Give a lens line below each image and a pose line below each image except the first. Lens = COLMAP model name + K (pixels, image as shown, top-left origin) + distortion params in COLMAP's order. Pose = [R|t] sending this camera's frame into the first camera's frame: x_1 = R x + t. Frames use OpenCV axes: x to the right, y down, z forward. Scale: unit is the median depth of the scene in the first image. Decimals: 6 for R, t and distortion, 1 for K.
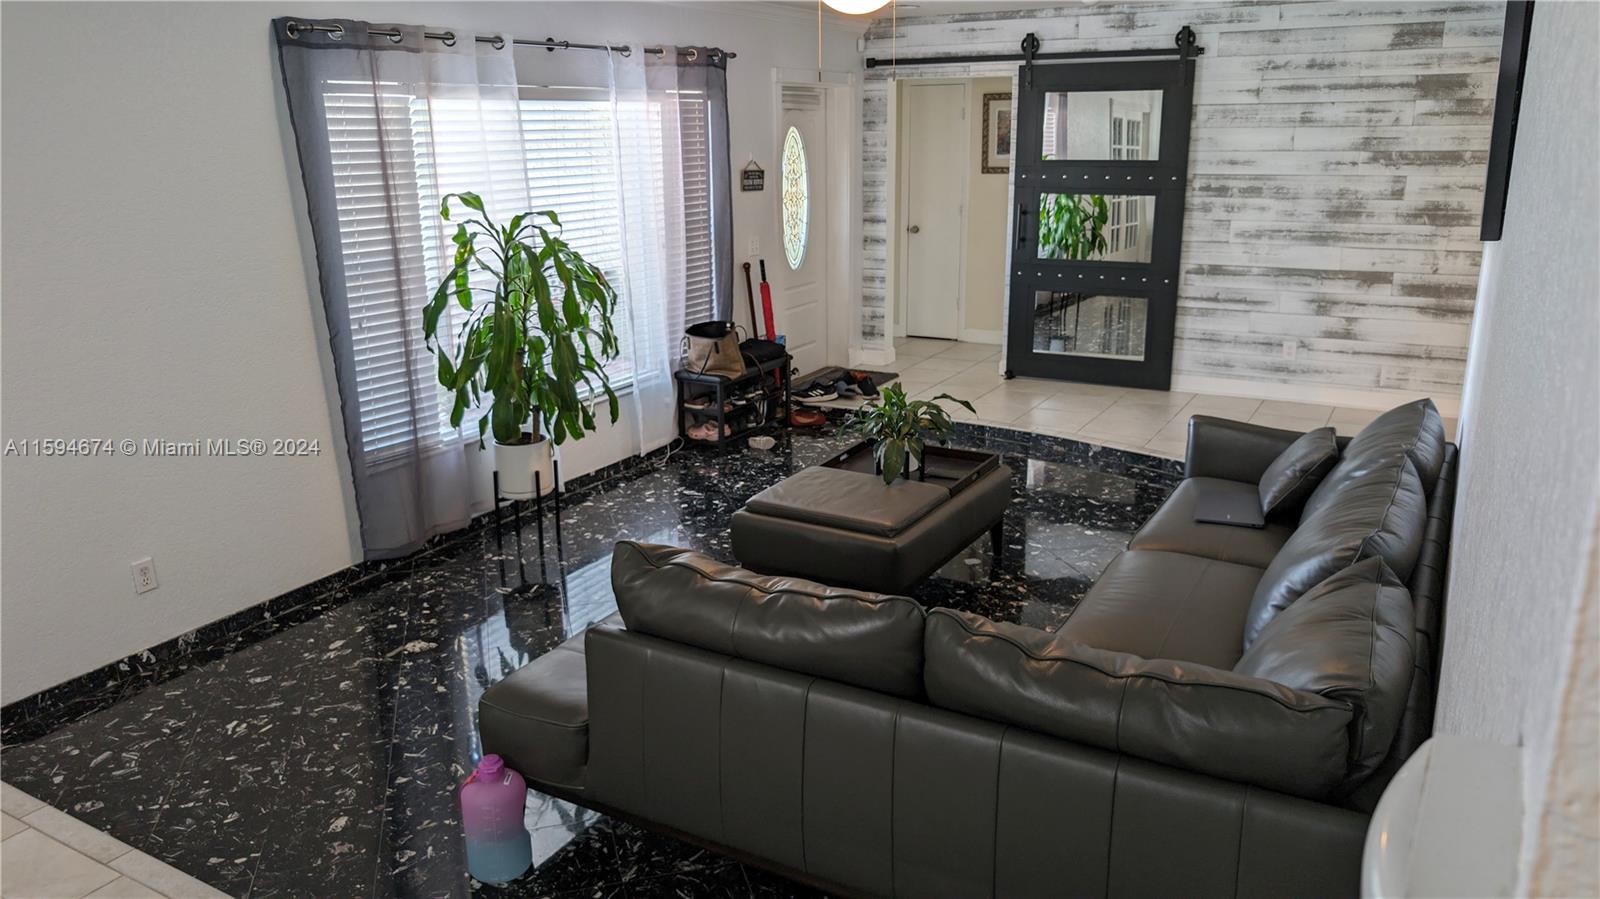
lens RADIAL K [[1152.2, 0, 809.9], [0, 1152.2, 442.2], [0, 0, 1]] dist [0.024764, 0.003094]
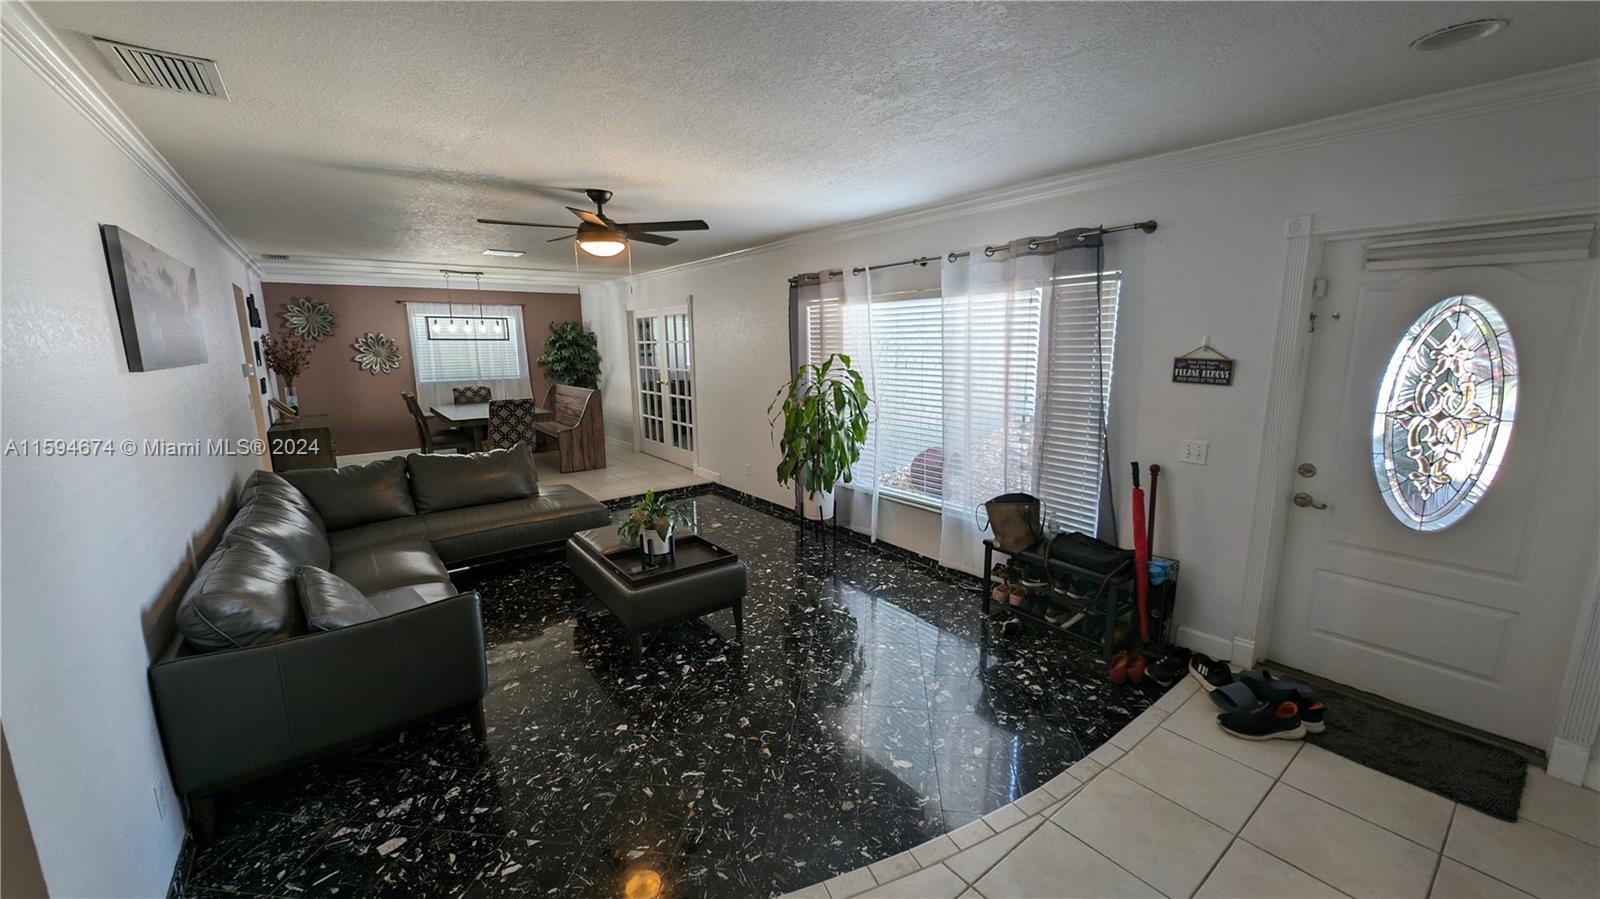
lens RADIAL K [[592.4, 0, 793.8], [0, 592.4, 452.4], [0, 0, 1]] dist [0.000648, -0.000054]
pose [[-0.388940, 0.182714, -0.902963, 0.443838], [-0.233691, 0.928511, 0.288542, -0.231593], [0.891131, 0.323240, -0.318436, 0.915321]]
